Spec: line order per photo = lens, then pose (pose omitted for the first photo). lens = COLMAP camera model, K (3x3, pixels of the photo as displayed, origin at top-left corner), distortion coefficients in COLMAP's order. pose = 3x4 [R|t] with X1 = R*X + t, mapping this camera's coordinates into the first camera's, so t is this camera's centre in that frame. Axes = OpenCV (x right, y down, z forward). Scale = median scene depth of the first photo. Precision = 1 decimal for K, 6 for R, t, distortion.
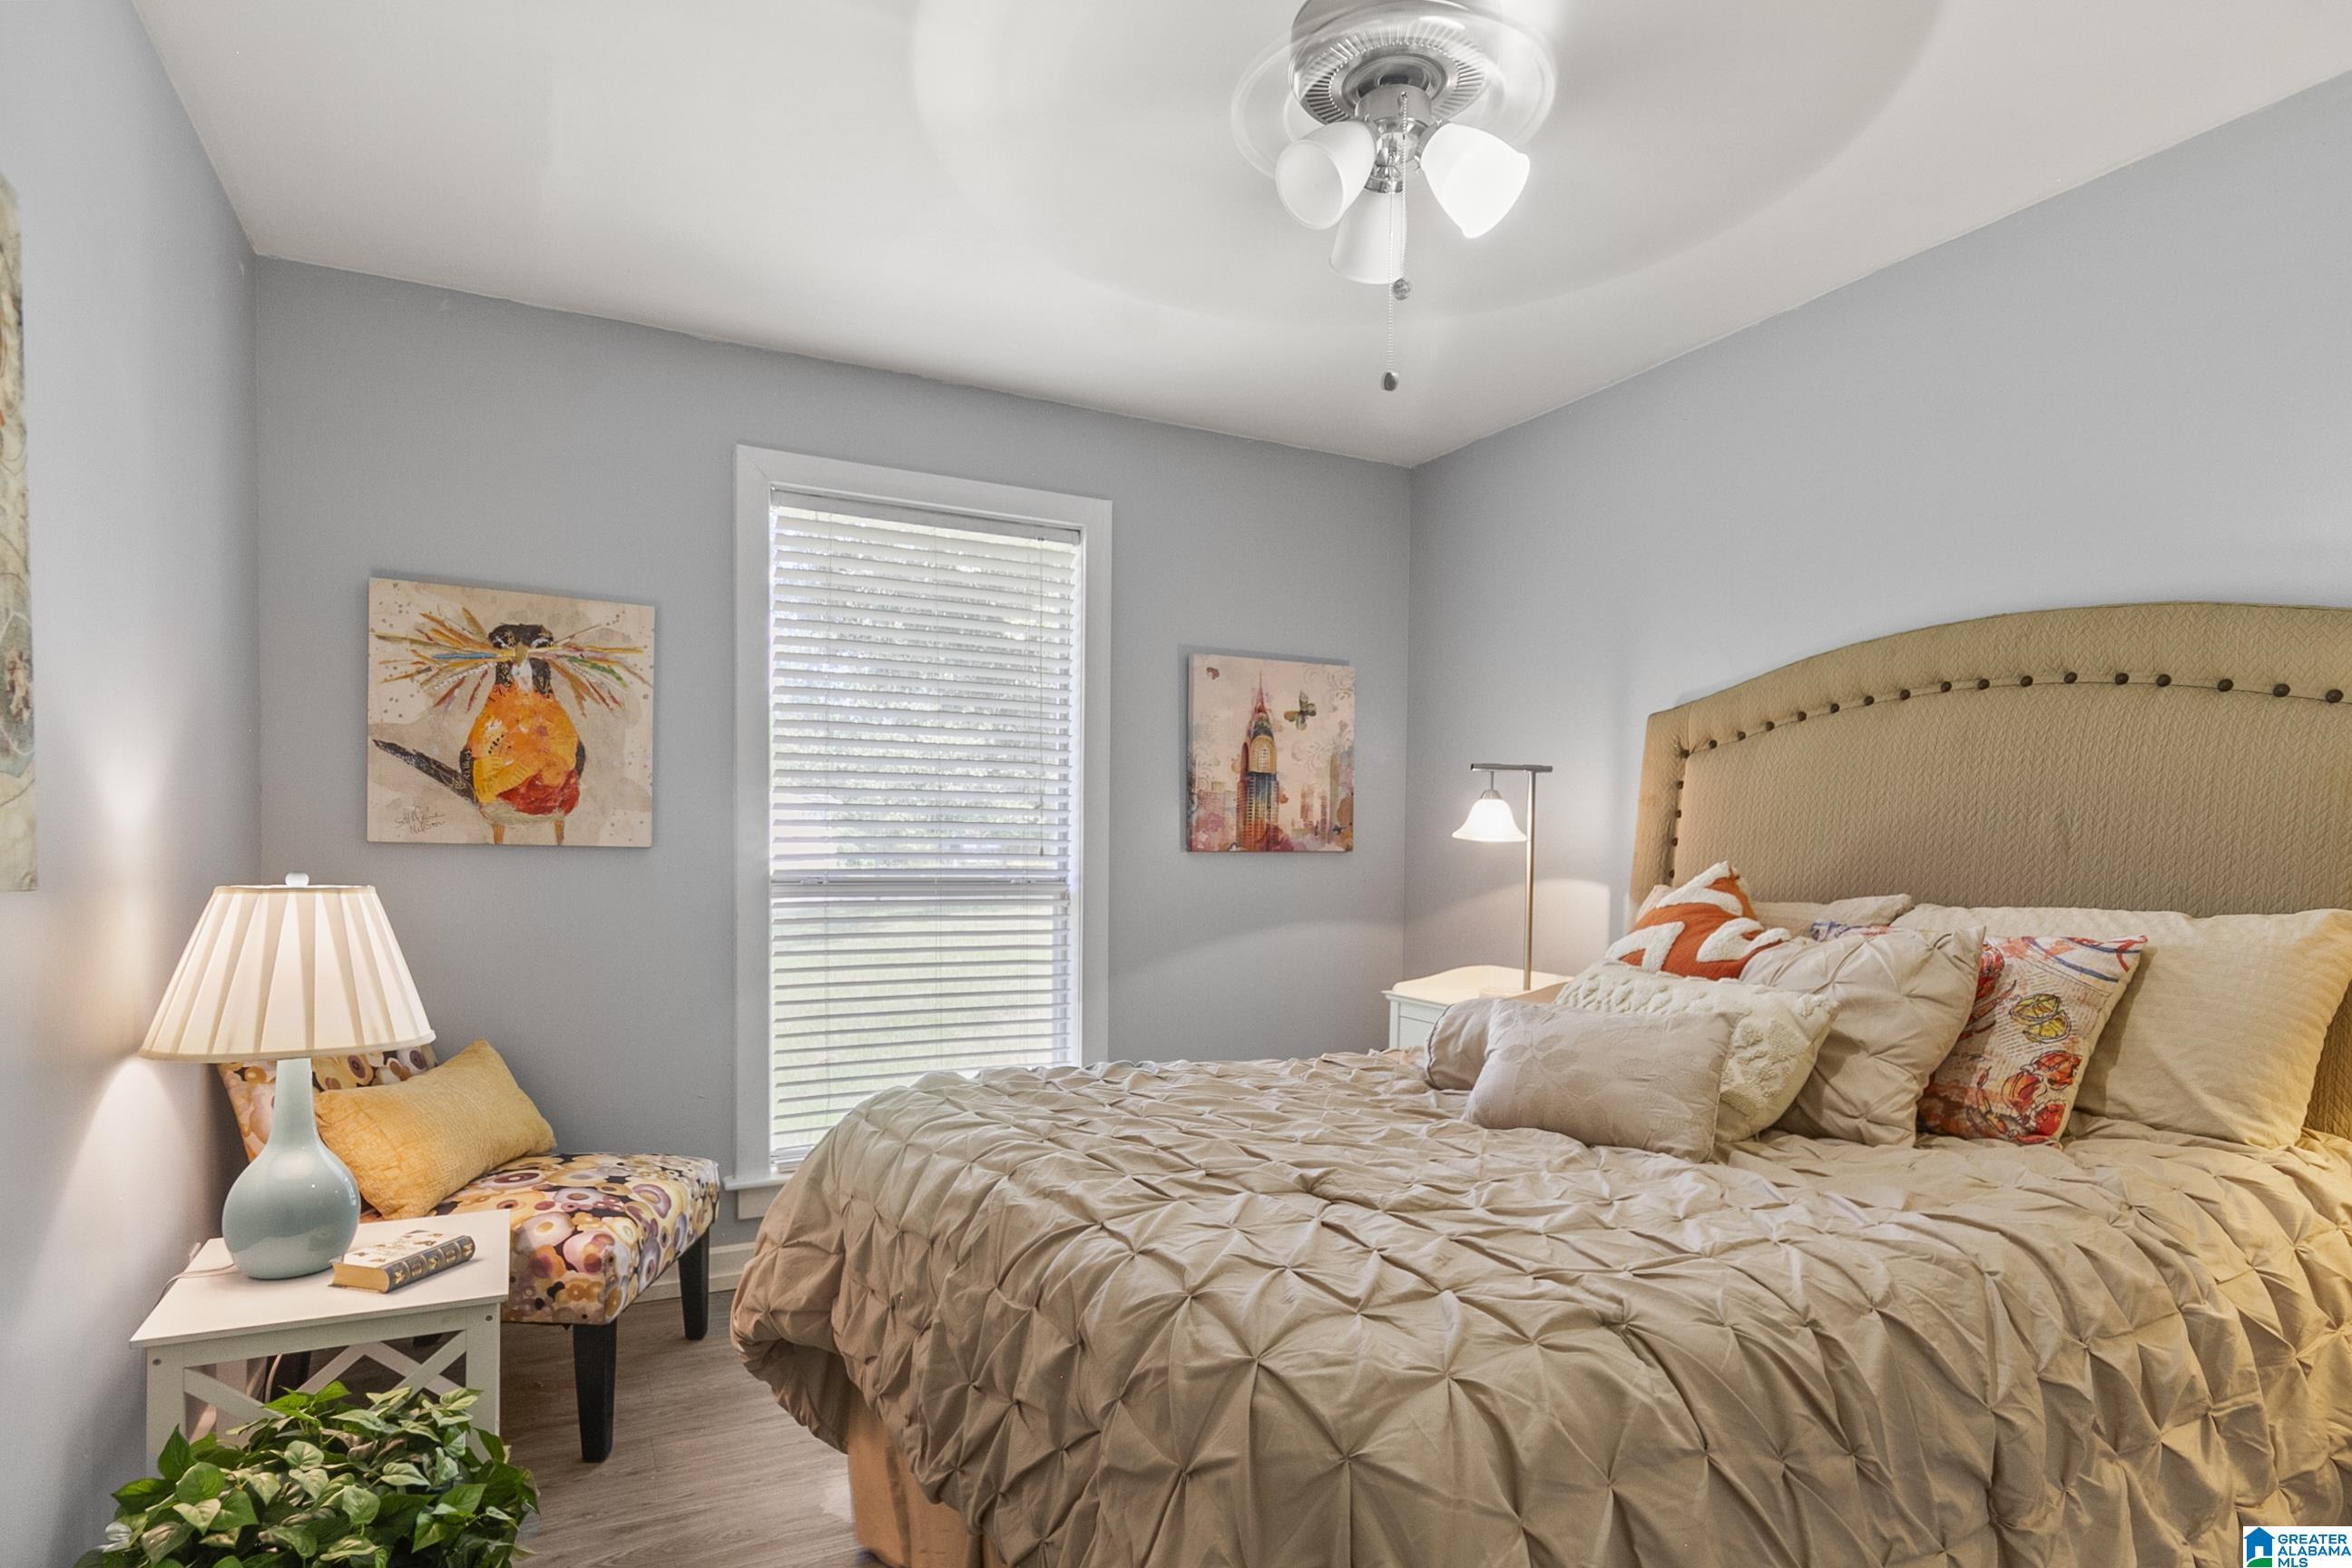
lens RADIAL K [[1228.5, 0, 1205.0], [0, 1228.5, 846.6], [0, 0, 1]] dist [0.002914, 0.001104]
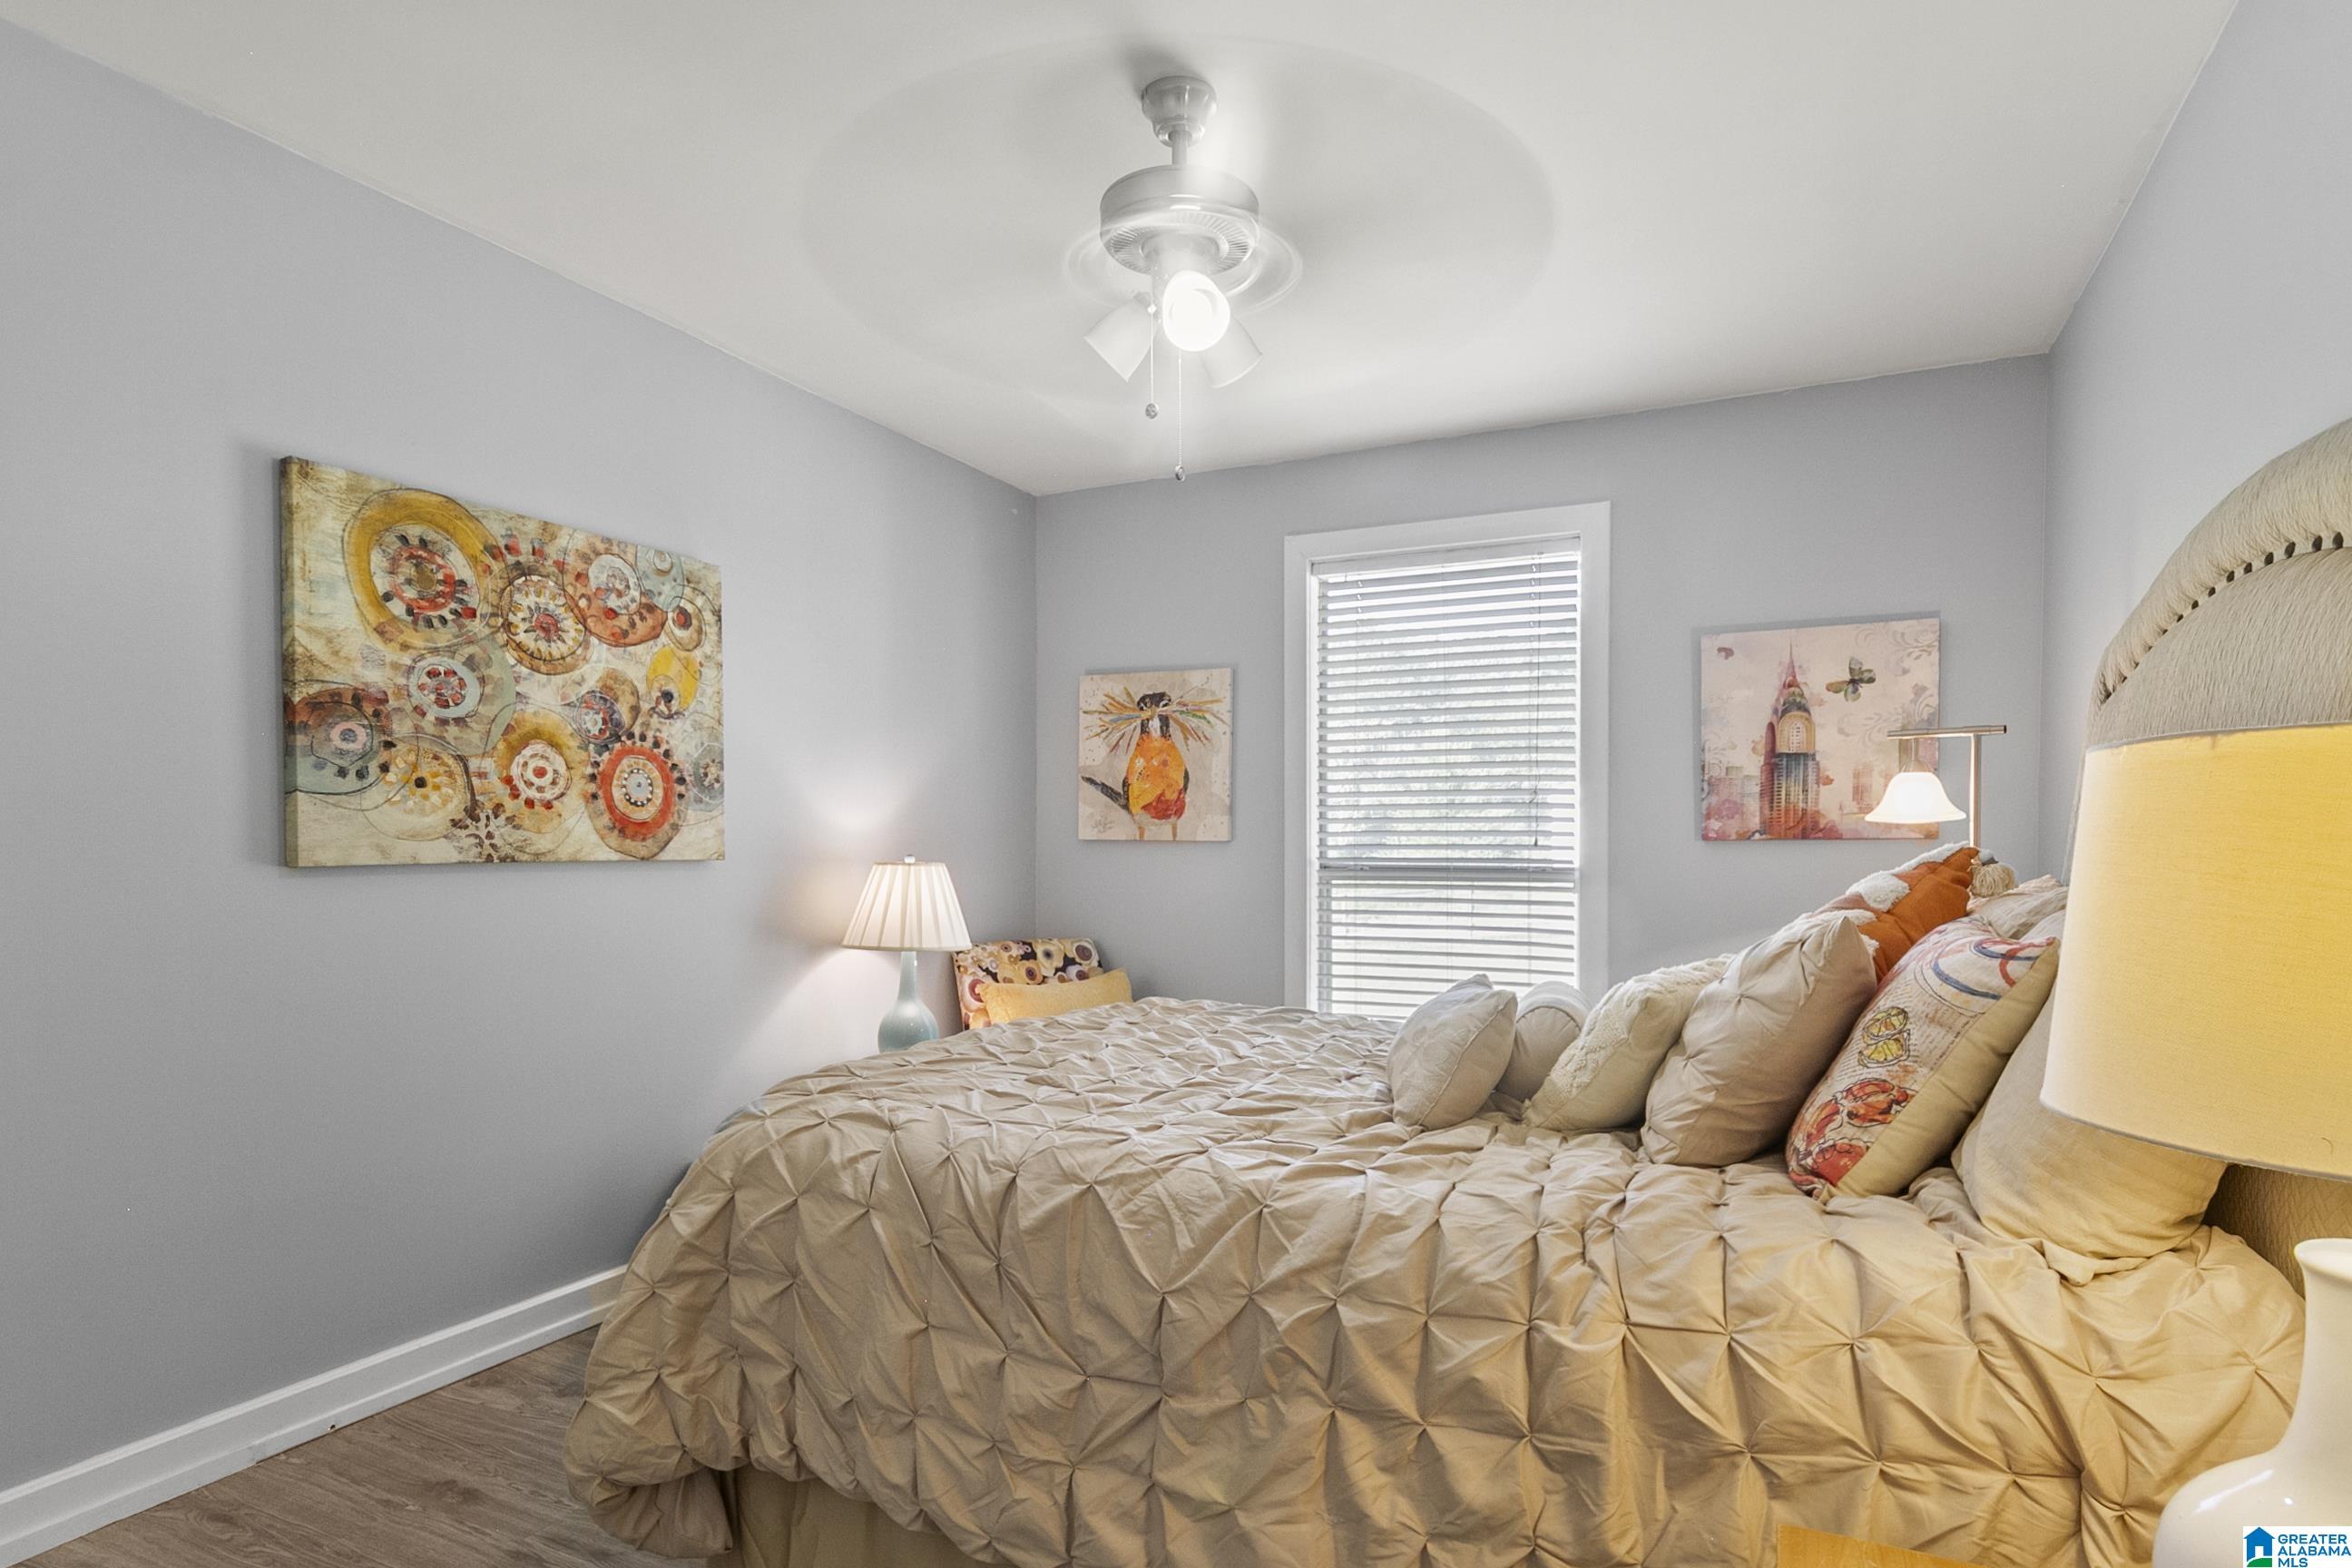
lens RADIAL K [[1228.5, 0, 1185.4], [0, 1228.5, 798.5], [0, 0, 1]] dist [0.002914, 0.001104]
pose [[0.621578, -0.038675, -0.782397, 0.607020], [0.008429, 0.999053, -0.042688, 0.011120], [0.783307, 0.019939, 0.621315, 0.101677]]
